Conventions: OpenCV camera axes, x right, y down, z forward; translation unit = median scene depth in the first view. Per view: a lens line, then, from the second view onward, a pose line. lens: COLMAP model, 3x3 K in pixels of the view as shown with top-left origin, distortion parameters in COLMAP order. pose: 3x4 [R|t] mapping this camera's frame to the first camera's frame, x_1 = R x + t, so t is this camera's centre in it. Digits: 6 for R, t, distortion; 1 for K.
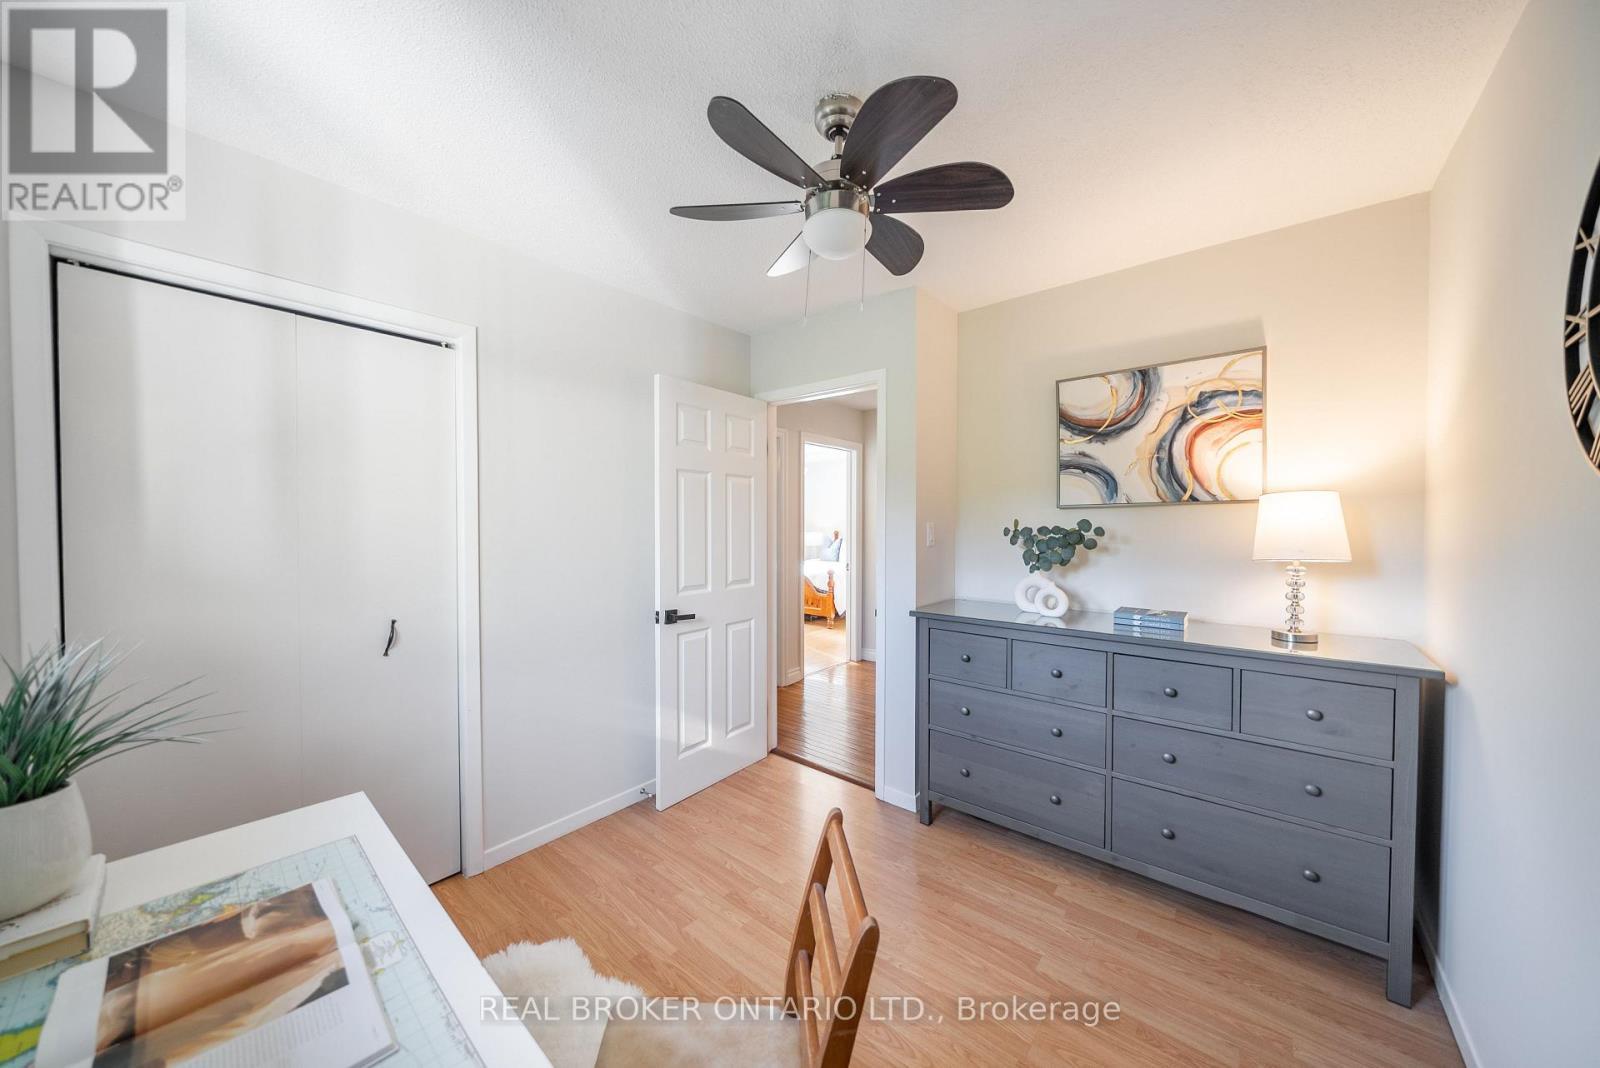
lens RADIAL K [[548.8, 0, 800.0], [0, 548.8, 534.0], [0, 0, 1]] dist [-0.004904, -0.000273]
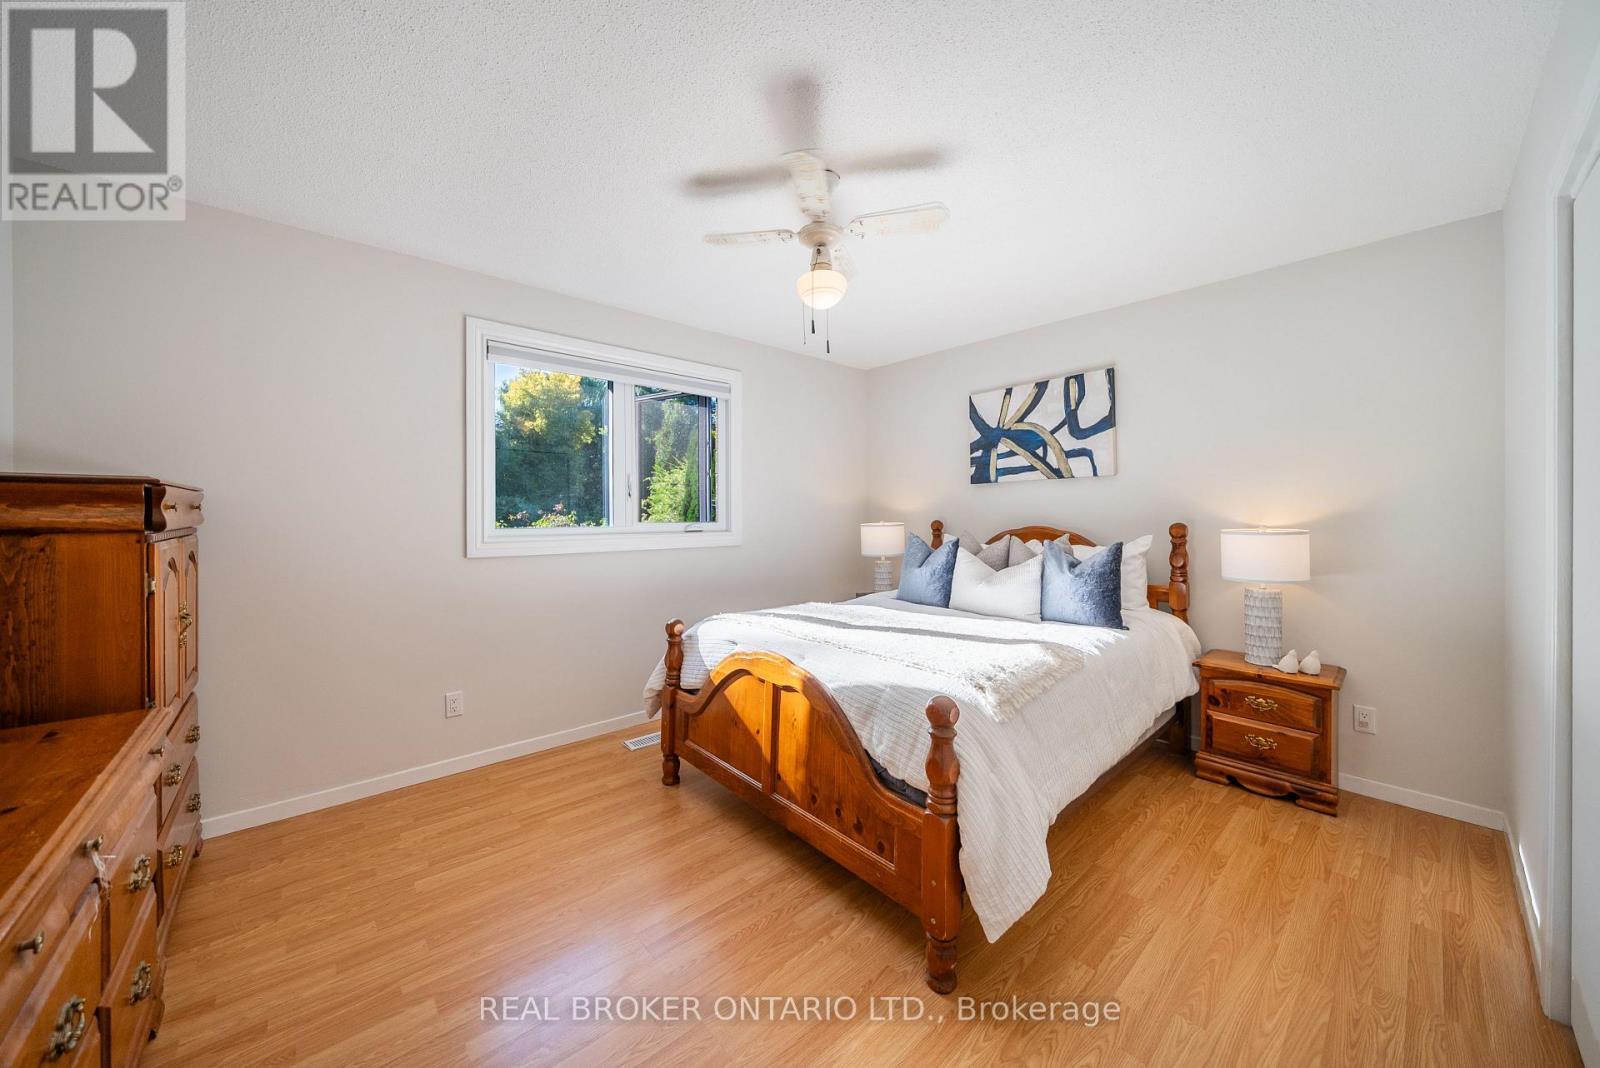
lens RADIAL K [[548.8, 0, 800.0], [0, 548.8, 534.0], [0, 0, 1]] dist [-0.004904, -0.000273]
pose [[0.989111, -0.001357, -0.147162, 0.032525], [0.002315, 0.999977, 0.006340, 0.000876], [0.147150, -0.006612, 0.989092, 0.769559]]
